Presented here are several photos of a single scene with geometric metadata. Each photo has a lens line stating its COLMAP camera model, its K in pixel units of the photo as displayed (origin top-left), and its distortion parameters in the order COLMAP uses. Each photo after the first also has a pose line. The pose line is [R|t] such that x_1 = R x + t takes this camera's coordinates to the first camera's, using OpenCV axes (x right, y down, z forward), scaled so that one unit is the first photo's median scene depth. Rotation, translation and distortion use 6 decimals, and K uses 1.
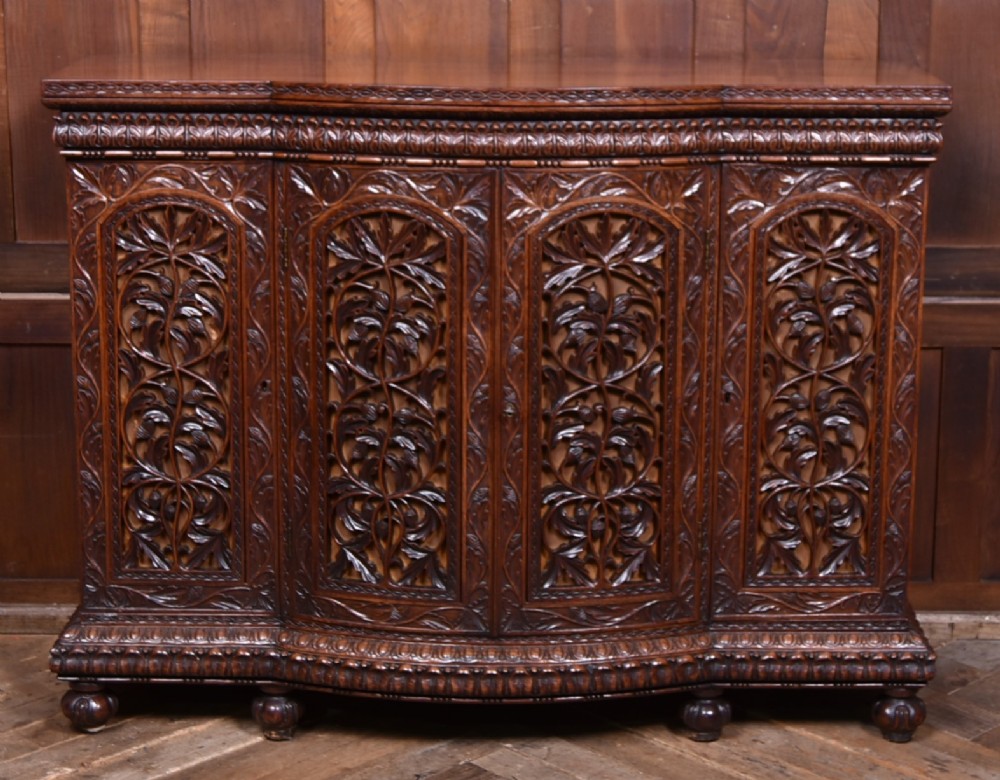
lens RADIAL K [[2264.8, 0, 550.1], [0, 2264.8, 285.1], [0, 0, 1]] dist [-0.005666, 0.000000]
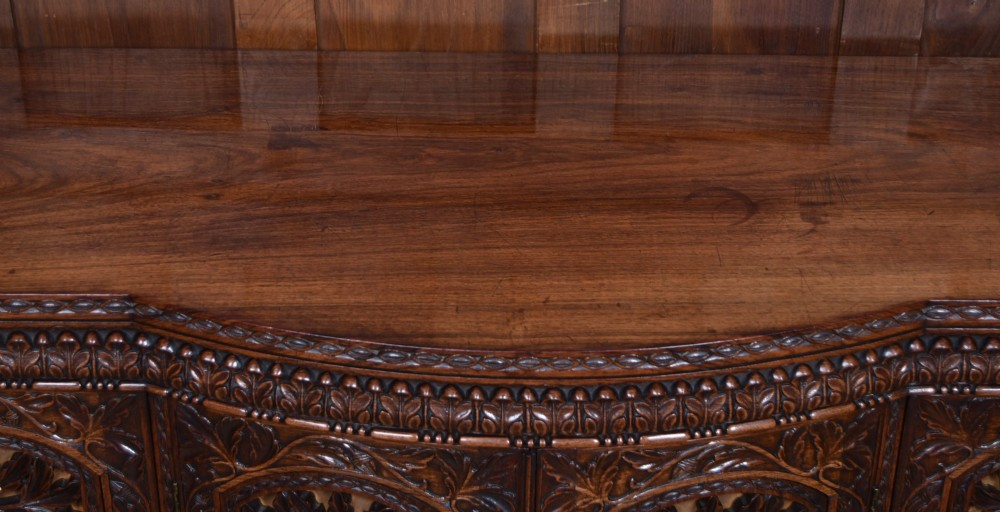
lens RADIAL K [[2024.6, 0, 499.0], [0, 2024.6, 205.3], [0, 0, 1]] dist [0.004586, 0.000000]
pose [[0.999975, 0.002183, -0.006713, -0.026984], [0.000518, 0.925733, 0.378178, -0.295217], [0.007040, -0.378172, 0.925709, 0.526115]]
